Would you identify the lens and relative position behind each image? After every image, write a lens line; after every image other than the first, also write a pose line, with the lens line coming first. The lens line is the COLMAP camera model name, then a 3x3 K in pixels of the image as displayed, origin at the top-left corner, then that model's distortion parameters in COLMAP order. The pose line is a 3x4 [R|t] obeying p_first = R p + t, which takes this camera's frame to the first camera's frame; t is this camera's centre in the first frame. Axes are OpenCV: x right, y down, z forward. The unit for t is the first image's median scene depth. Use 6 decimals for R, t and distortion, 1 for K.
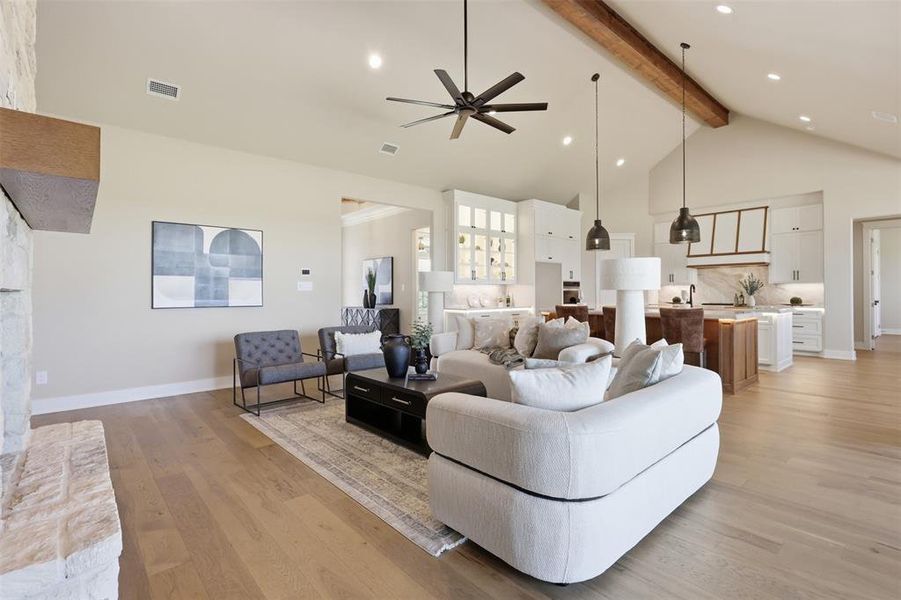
lens RADIAL K [[422.1, 0, 450.5], [0, 422.1, 291.0], [0, 0, 1]] dist [0.004090, 0.000733]
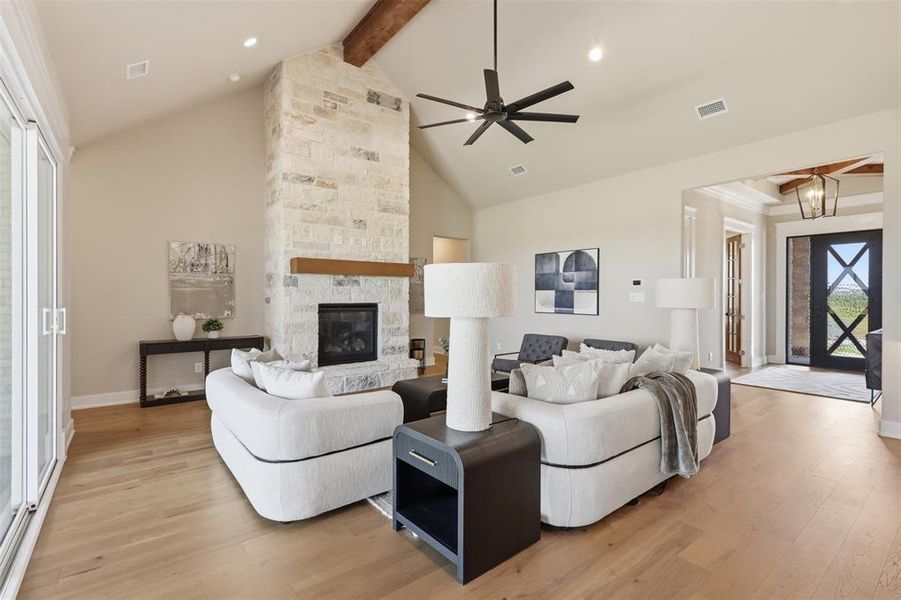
lens RADIAL K [[422.1, 0, 454.9], [0, 422.1, 295.6], [0, 0, 1]] dist [0.004090, 0.000733]
pose [[-0.055478, 0.003761, -0.998453, 0.484926], [0.004234, 0.999985, 0.003532, -0.014917], [0.998451, -0.004031, -0.055493, 0.473918]]
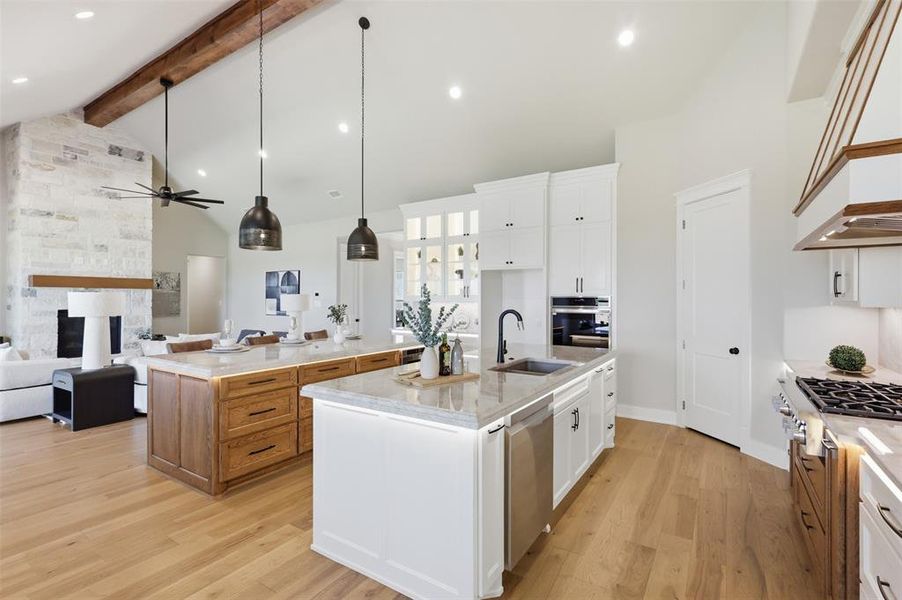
lens RADIAL K [[422.6, 0, 452.2], [0, 422.6, 298.3], [0, 0, 1]] dist [0.004090, 0.000733]
pose [[0.261726, 0.004012, -0.965134, 0.910697], [0.002368, 0.999986, 0.004799, -0.027366], [0.965139, -0.003541, 0.261713, 0.796602]]
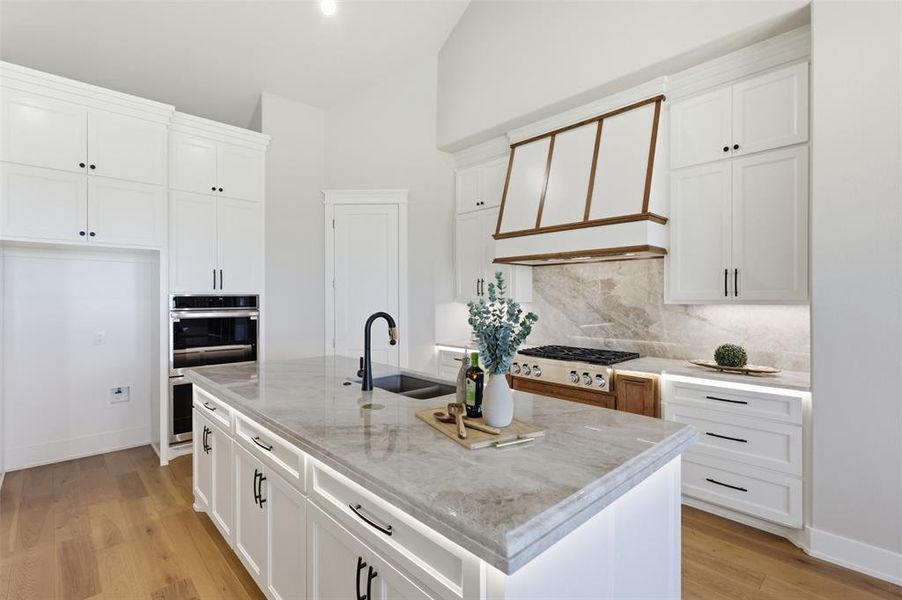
lens RADIAL K [[422.6, 0, 447.6], [0, 422.6, 298.8], [0, 0, 1]] dist [0.004090, 0.000733]
pose [[0.999570, 0.001948, 0.029258, 0.579481], [-0.002167, 0.999970, 0.007443, -0.026255], [-0.029243, -0.007503, 0.999544, 0.666450]]
